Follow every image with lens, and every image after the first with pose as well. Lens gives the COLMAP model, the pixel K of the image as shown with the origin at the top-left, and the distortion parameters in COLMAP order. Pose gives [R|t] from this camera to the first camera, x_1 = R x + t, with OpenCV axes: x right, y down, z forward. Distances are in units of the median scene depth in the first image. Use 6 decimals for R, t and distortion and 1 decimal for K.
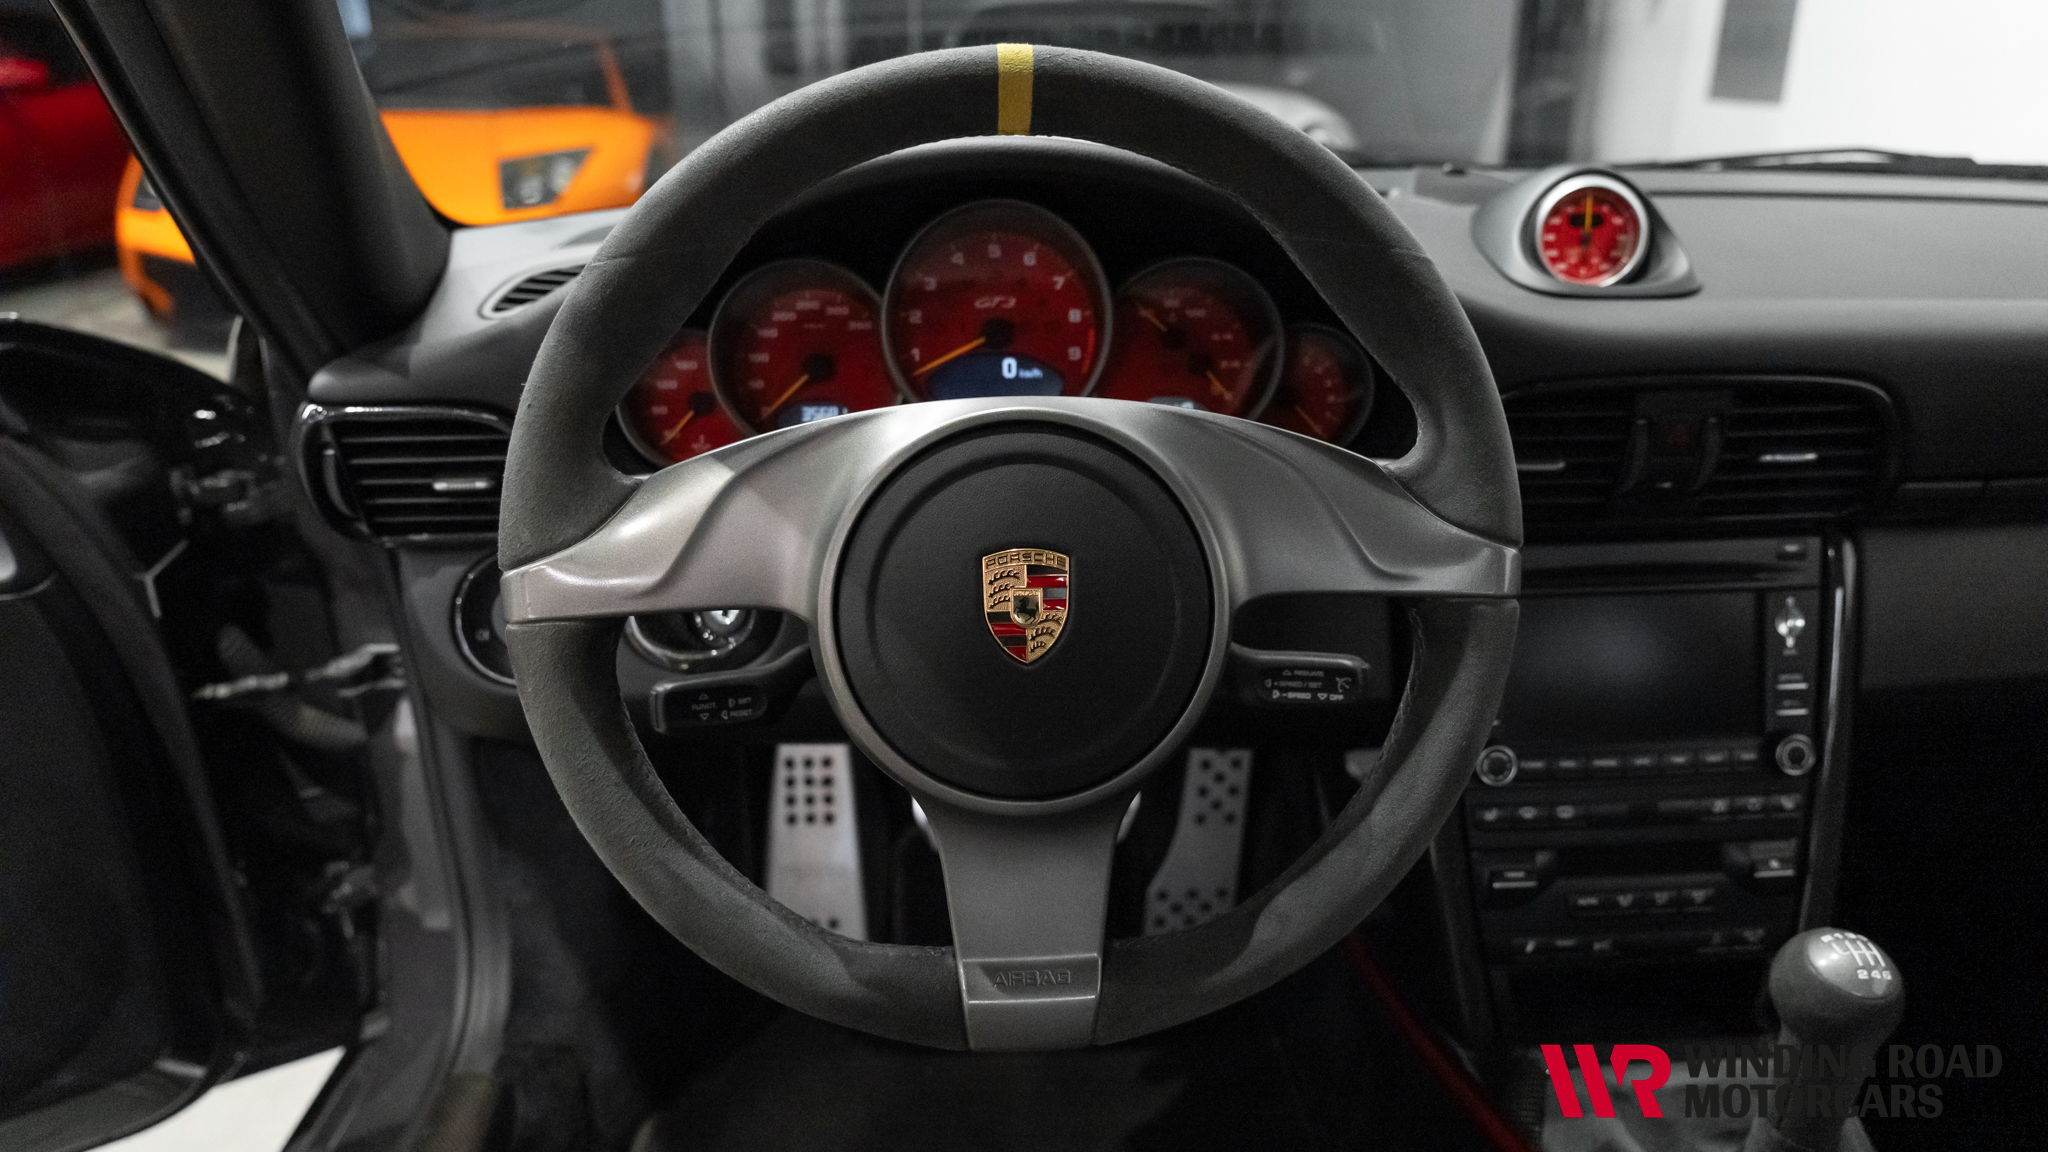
lens RADIAL K [[1381.1, 0, 1027.0], [0, 1381.1, 575.2], [0, 0, 1]] dist [-0.005797, -0.005055]
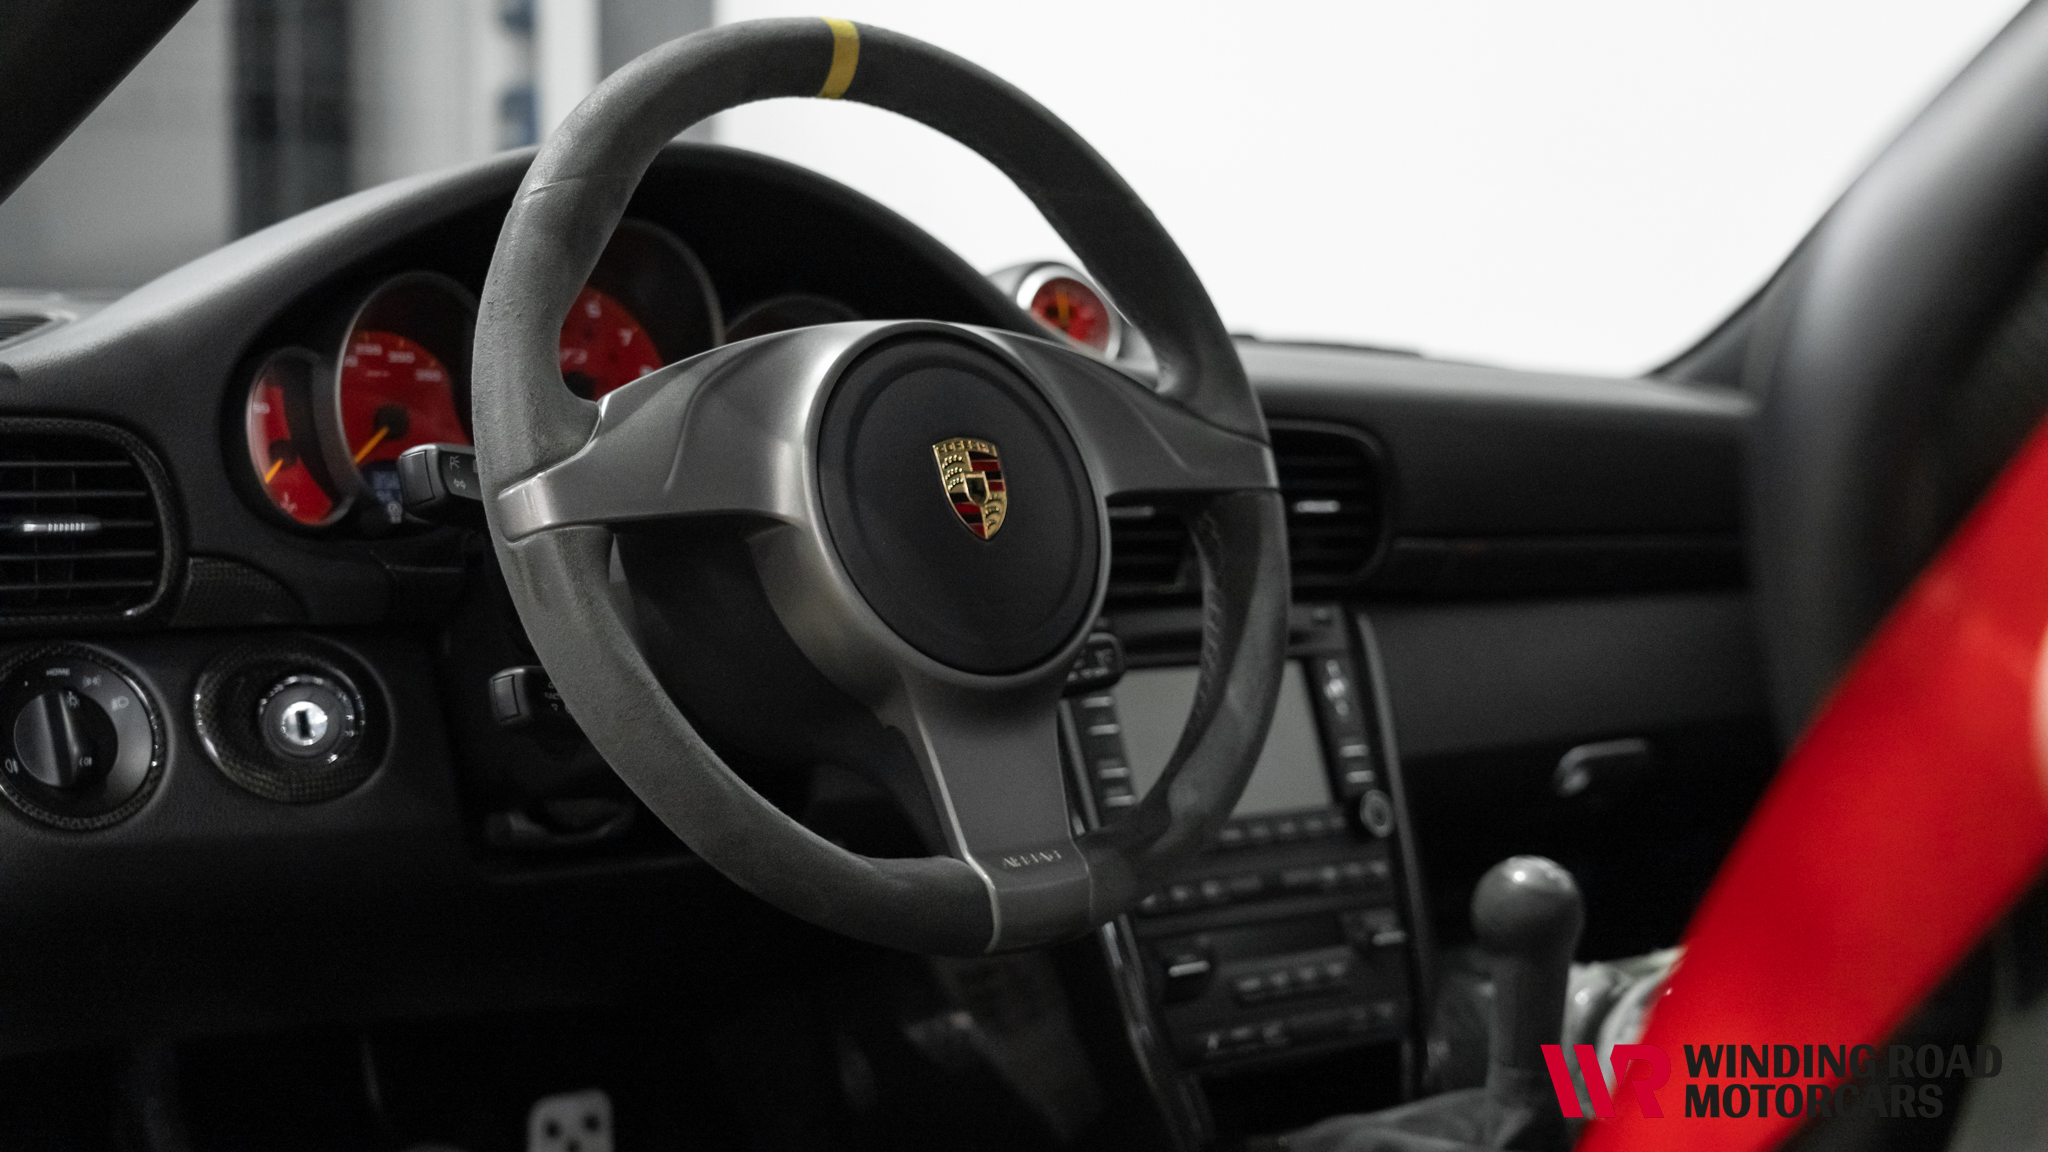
lens RADIAL K [[2955.5, 0, 1024.4], [0, 2955.5, 584.8], [0, 0, 1]] dist [0.045057, 0.000000]
pose [[0.794682, -0.017987, 0.606759, -0.897743], [0.210194, 0.945877, -0.247255, 0.440134], [-0.569472, 0.324026, 0.755452, -0.481524]]
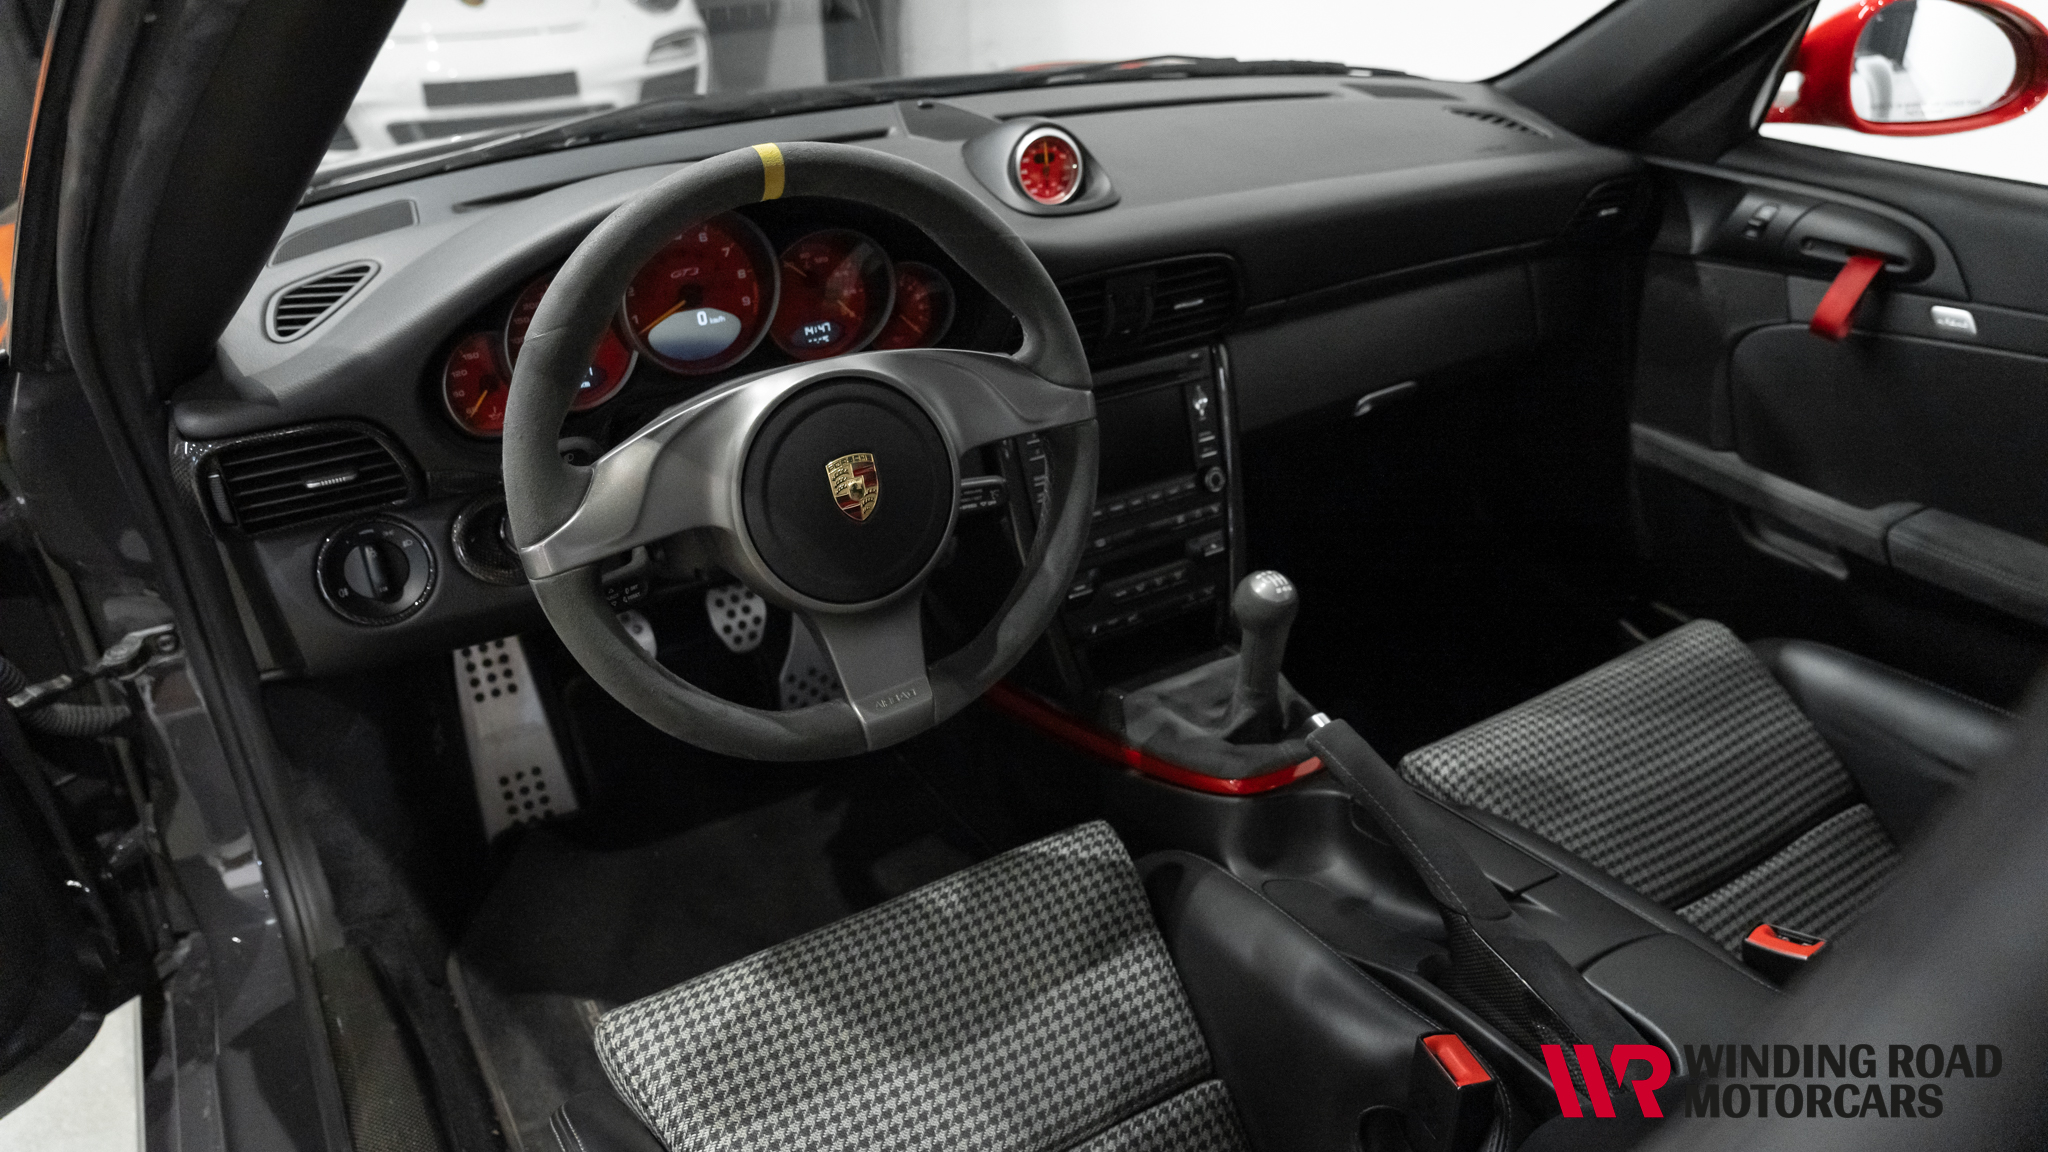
lens RADIAL K [[1381.1, 0, 1026.7], [0, 1381.1, 568.1], [0, 0, 1]] dist [-0.005797, -0.005055]
pose [[0.885382, -0.224985, 0.406793, -0.345779], [0.166564, 0.970514, 0.174236, -0.094084], [-0.433999, -0.086509, 0.896750, -0.405861]]
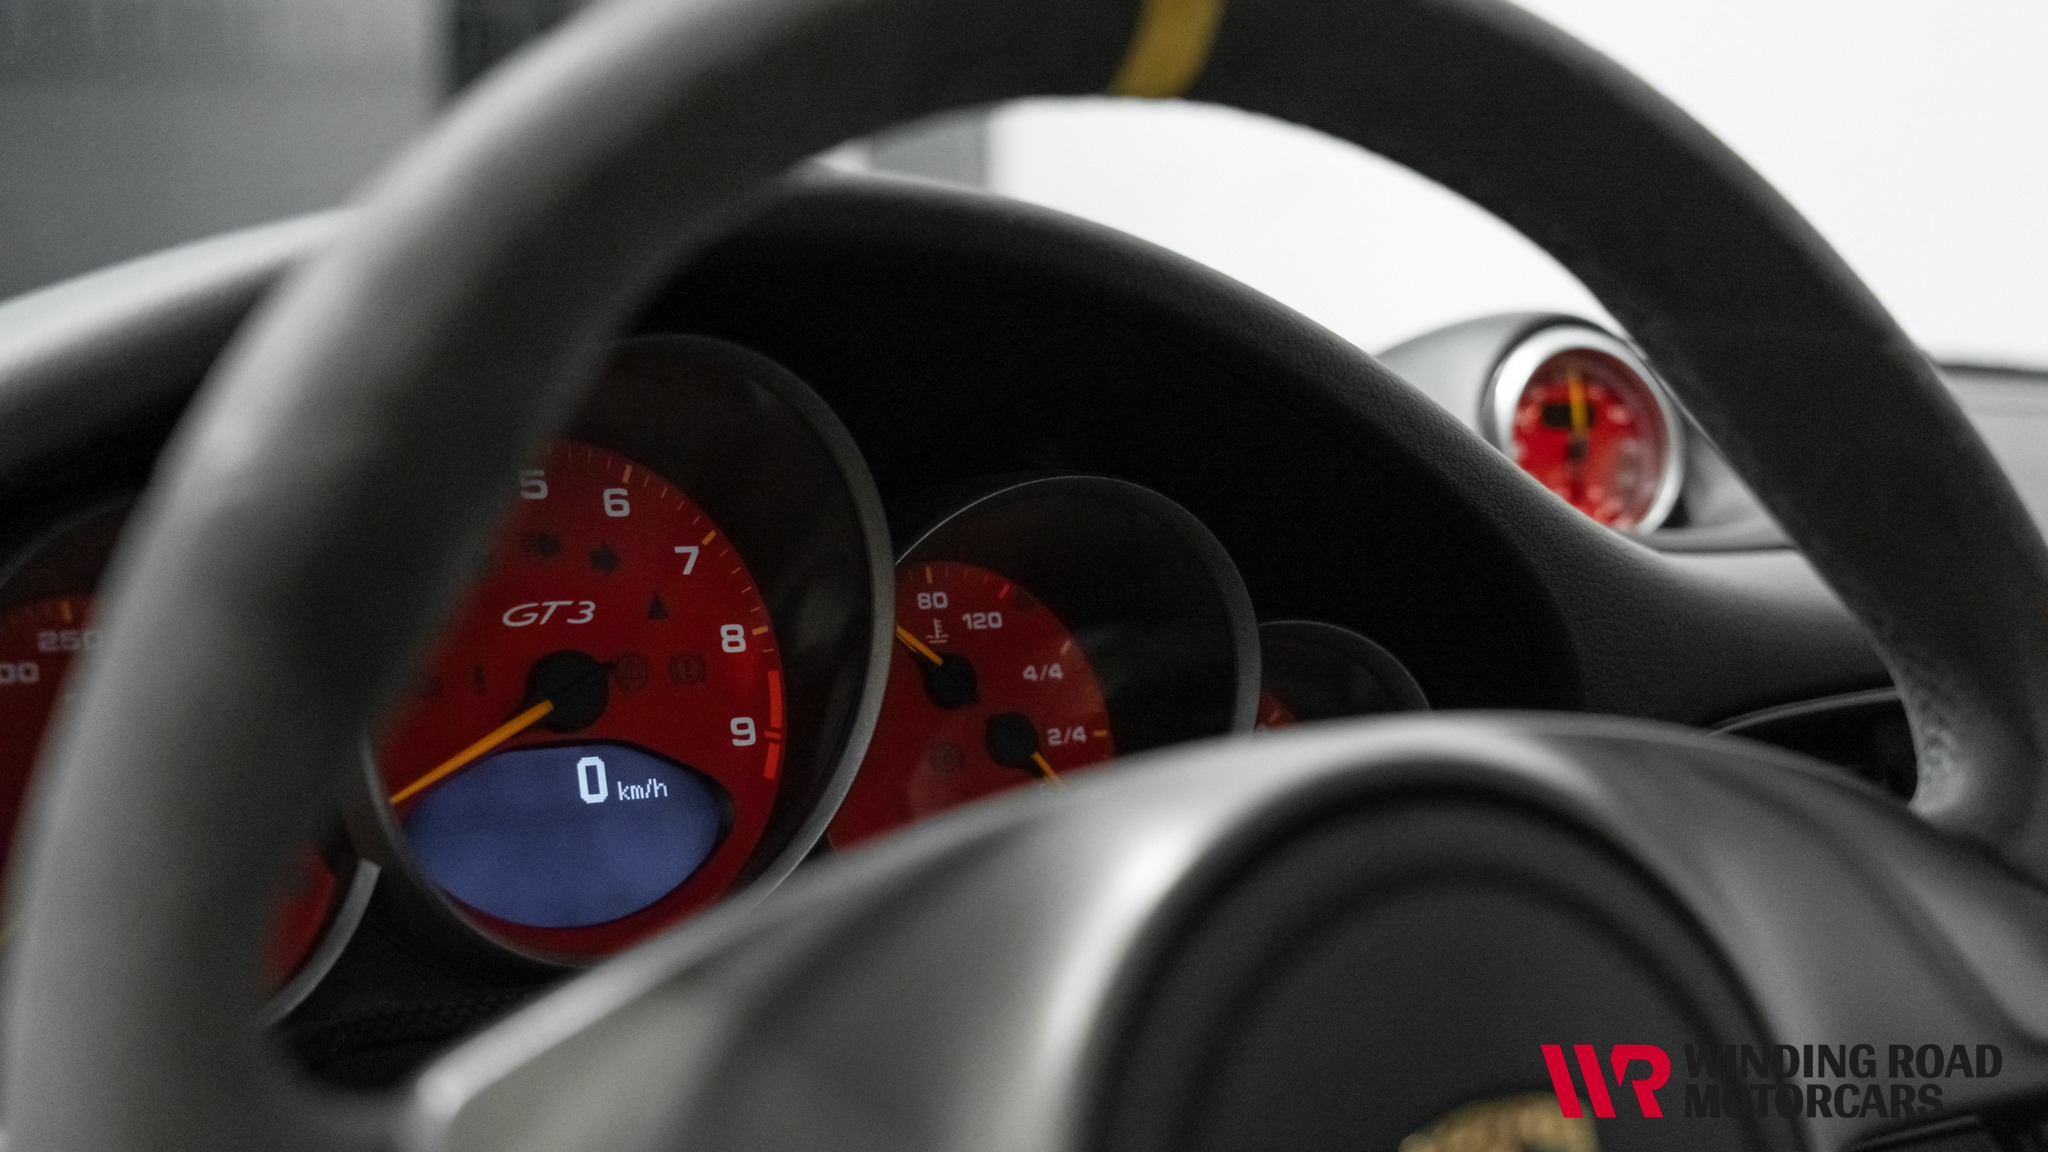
lens RADIAL K [[3111.7, 0, 1022.9], [0, 3111.7, 576.4], [0, 0, 1]] dist [-0.056750, 0.000000]
pose [[0.849880, -0.033793, 0.525892, -0.364790], [0.168368, 0.963049, -0.210211, -0.002804], [-0.499356, 0.267197, 0.824166, 0.215409]]
